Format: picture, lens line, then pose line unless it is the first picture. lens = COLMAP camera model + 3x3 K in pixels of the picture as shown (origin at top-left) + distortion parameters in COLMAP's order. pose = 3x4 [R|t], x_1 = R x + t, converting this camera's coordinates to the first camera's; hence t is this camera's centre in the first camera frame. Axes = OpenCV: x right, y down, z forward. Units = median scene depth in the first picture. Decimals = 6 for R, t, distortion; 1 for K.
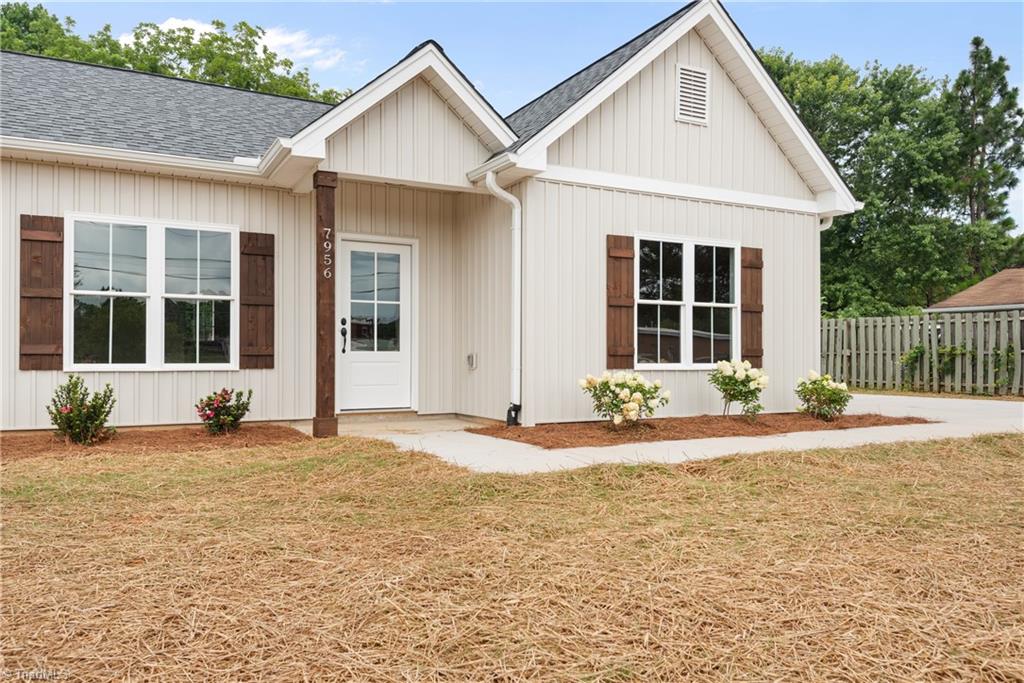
lens RADIAL K [[759.6, 0, 514.0], [0, 759.6, 354.7], [0, 0, 1]] dist [0.080904, -0.100416]
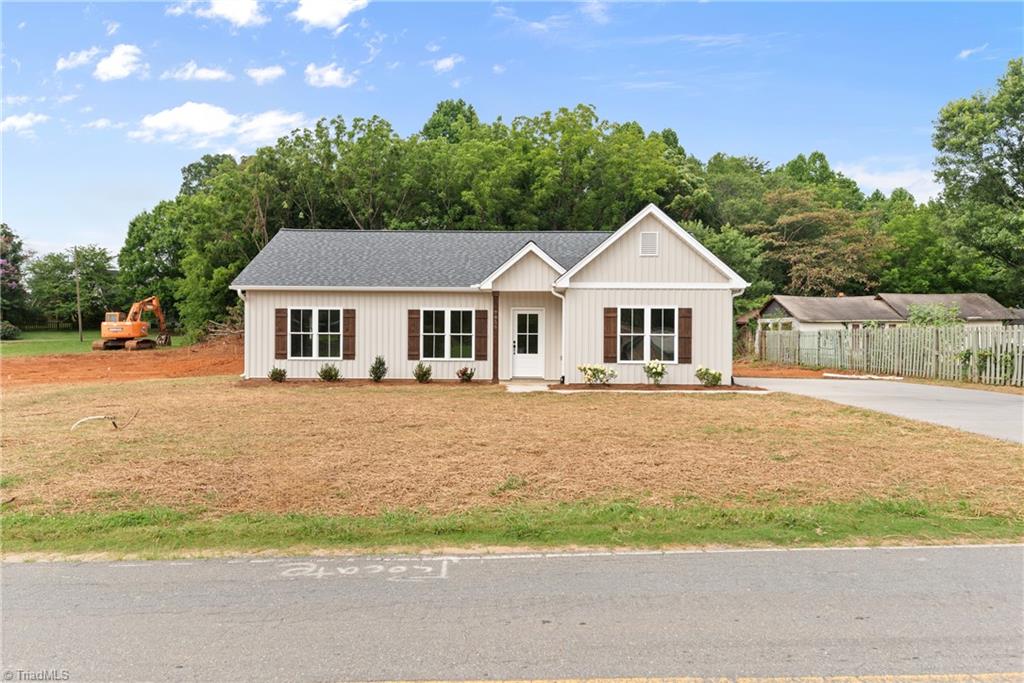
lens RADIAL K [[723.9, 0, 512.0], [0, 723.9, 341.5], [0, 0, 1]] dist [0.052335, -0.002650]
pose [[0.877220, 0.003336, -0.480077, 0.879019], [-0.003971, 0.999992, -0.000307, -0.042348], [0.480072, 0.002176, 0.877226, -1.057547]]
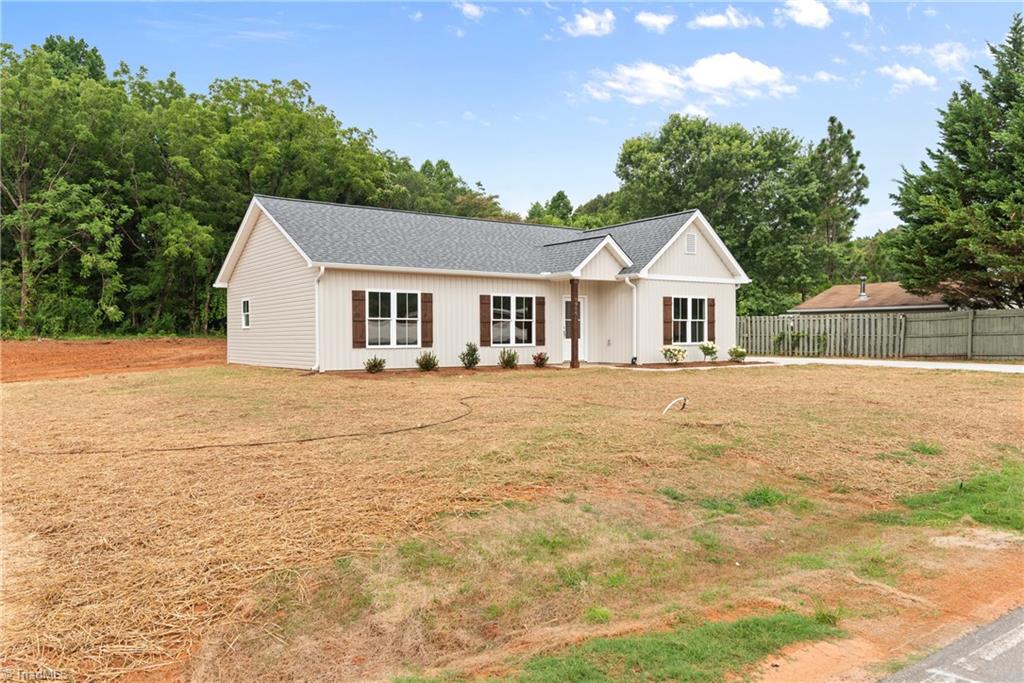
lens RADIAL K [[723.9, 0, 512.0], [0, 723.9, 341.5], [0, 0, 1]] dist [0.052335, -0.002650]
pose [[0.995152, -0.006831, 0.098113, -0.621347], [0.005733, 0.999918, 0.011469, -0.023549], [-0.098184, -0.010851, 0.995109, -1.431414]]
